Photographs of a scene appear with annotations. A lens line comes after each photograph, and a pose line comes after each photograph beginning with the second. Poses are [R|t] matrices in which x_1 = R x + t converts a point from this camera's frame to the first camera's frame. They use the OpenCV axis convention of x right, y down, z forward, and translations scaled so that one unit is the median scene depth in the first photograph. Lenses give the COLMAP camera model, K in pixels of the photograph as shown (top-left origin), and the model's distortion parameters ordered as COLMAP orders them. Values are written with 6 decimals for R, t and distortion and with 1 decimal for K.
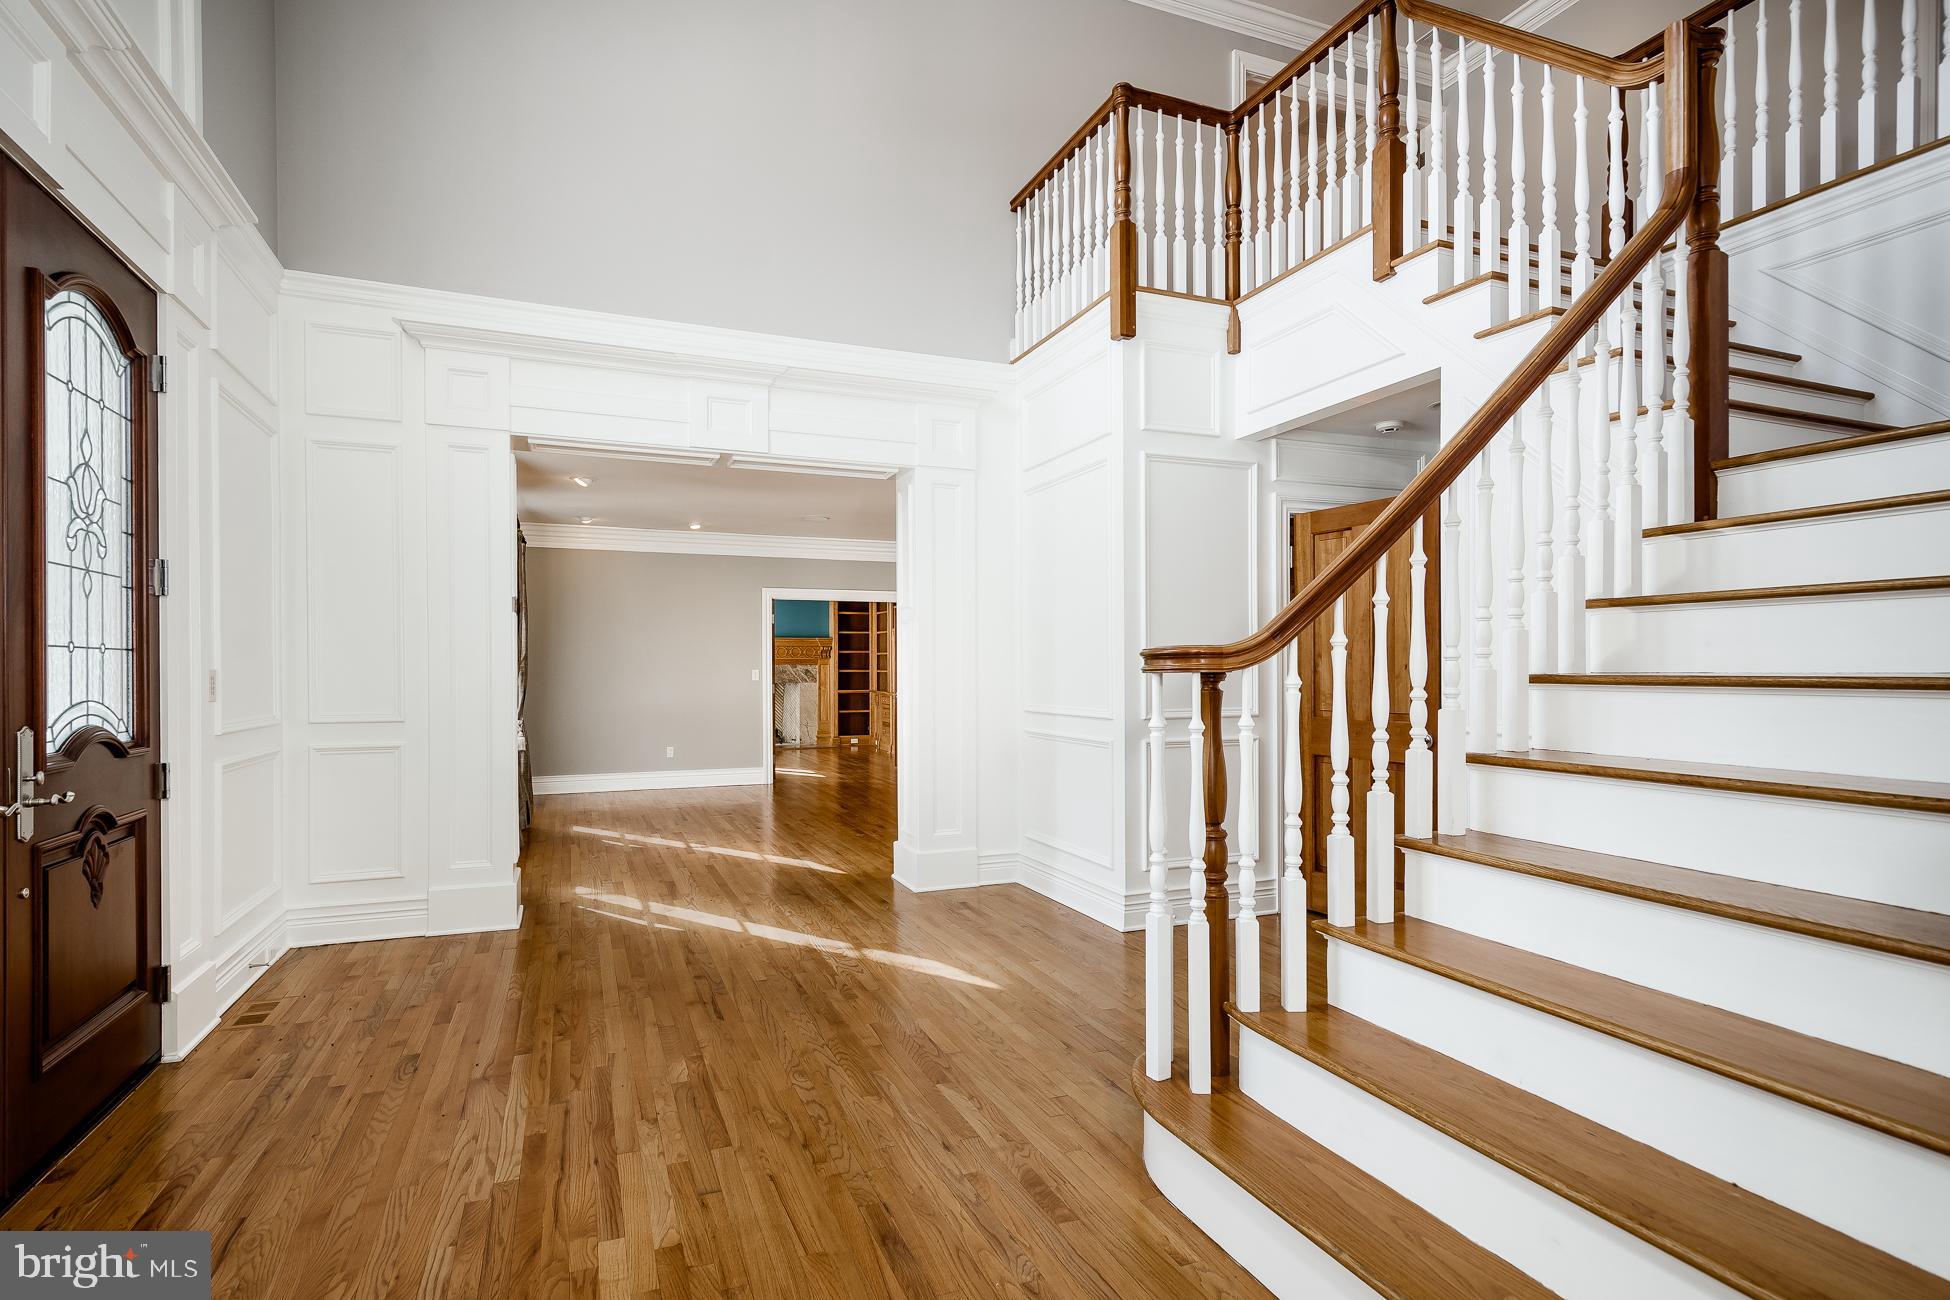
lens RADIAL K [[928.4, 0, 944.5], [0, 928.4, 679.7], [0, 0, 1]] dist [0.000530, -0.000061]
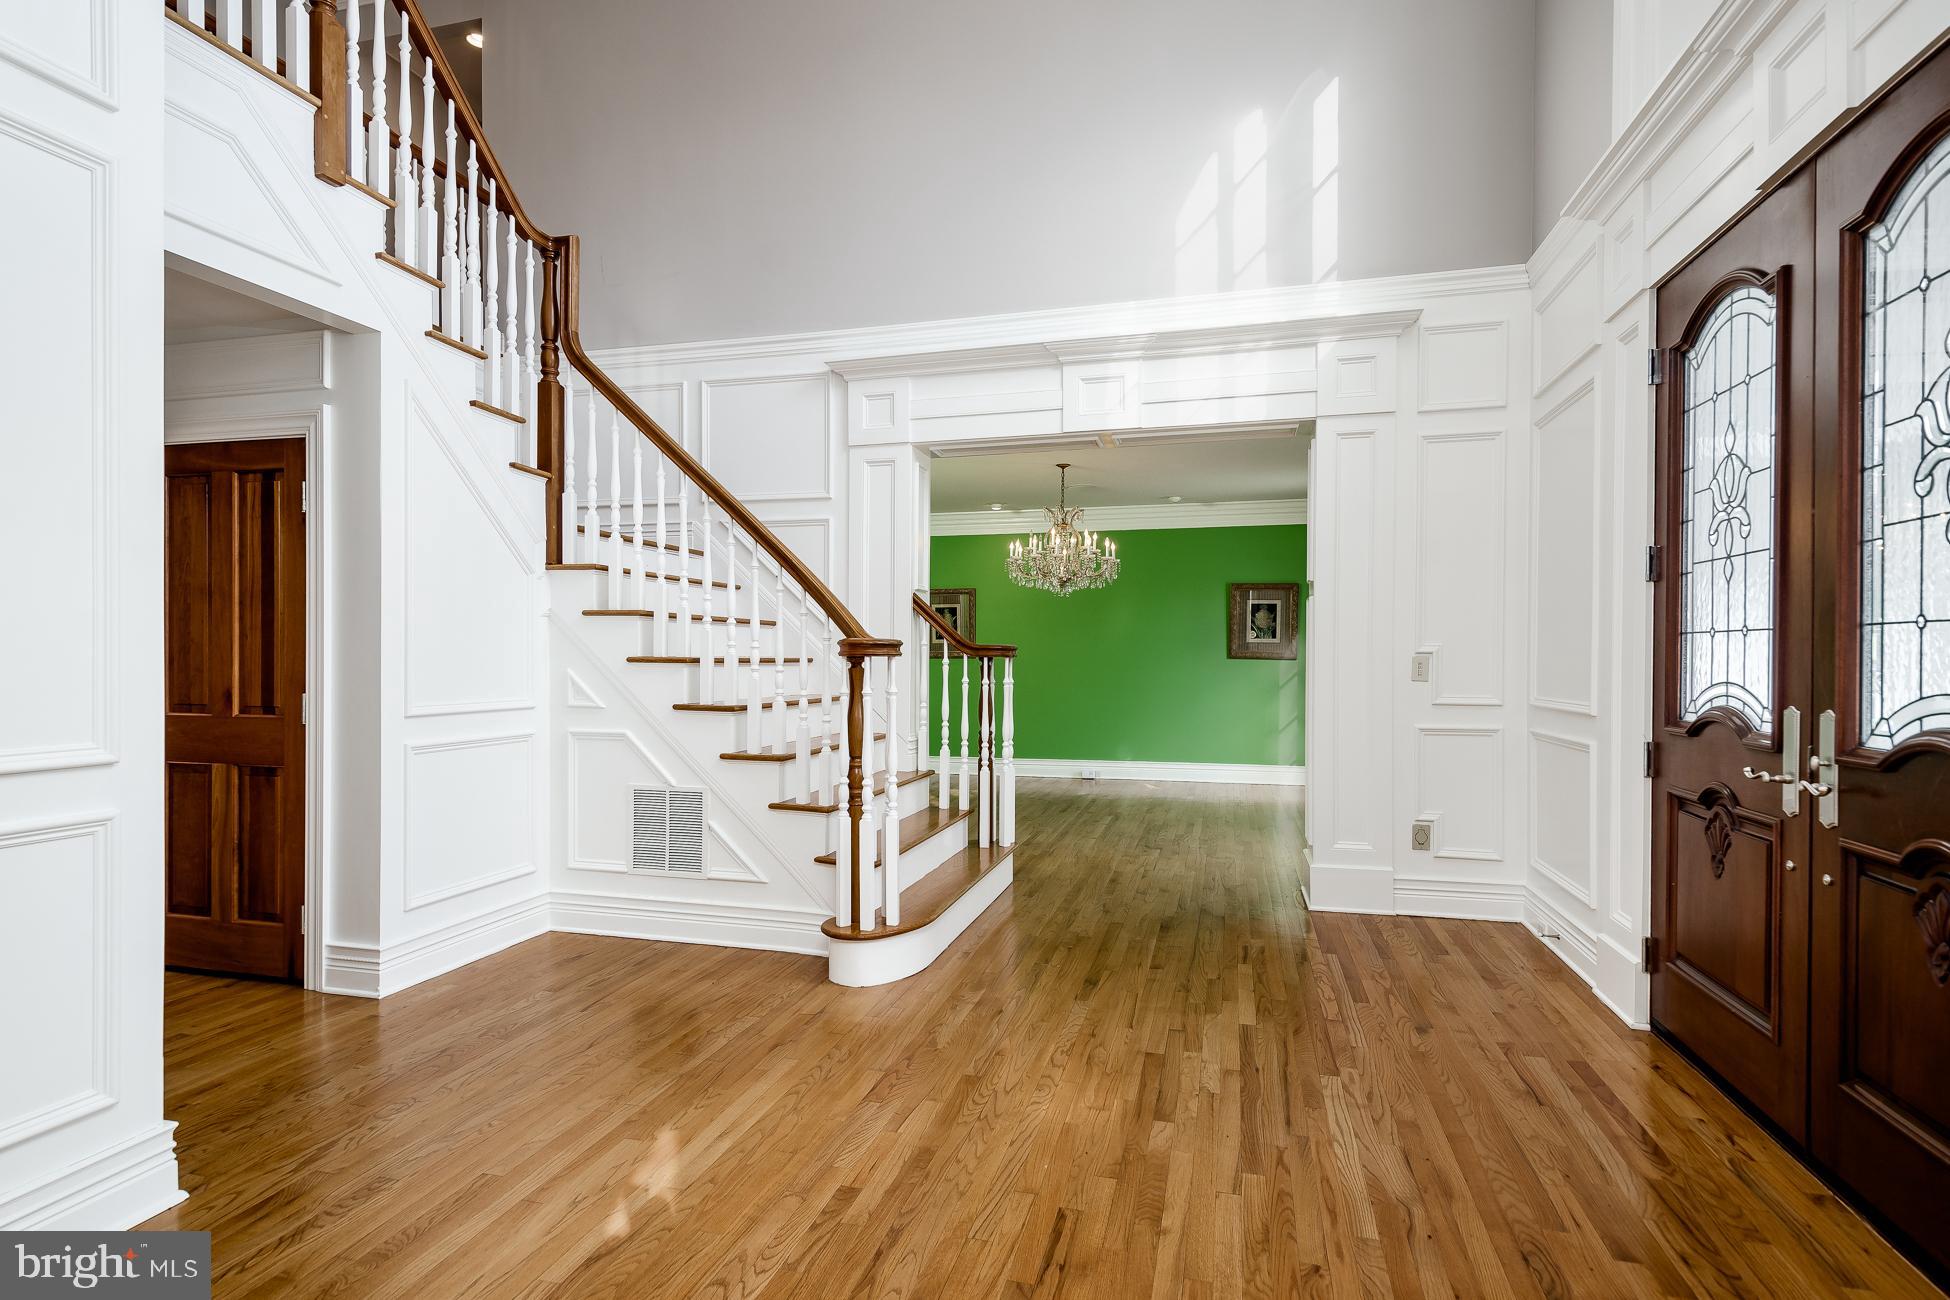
lens RADIAL K [[972.9, 0, 975.0], [0, 972.9, 650.0], [0, 0, 1]] dist [0.010801, -0.000906]
pose [[-0.802189, 0.004373, 0.597054, -0.775652], [0.004823, 0.999988, -0.000844, -0.014188], [-0.597051, 0.002203, -0.802200, 2.063155]]
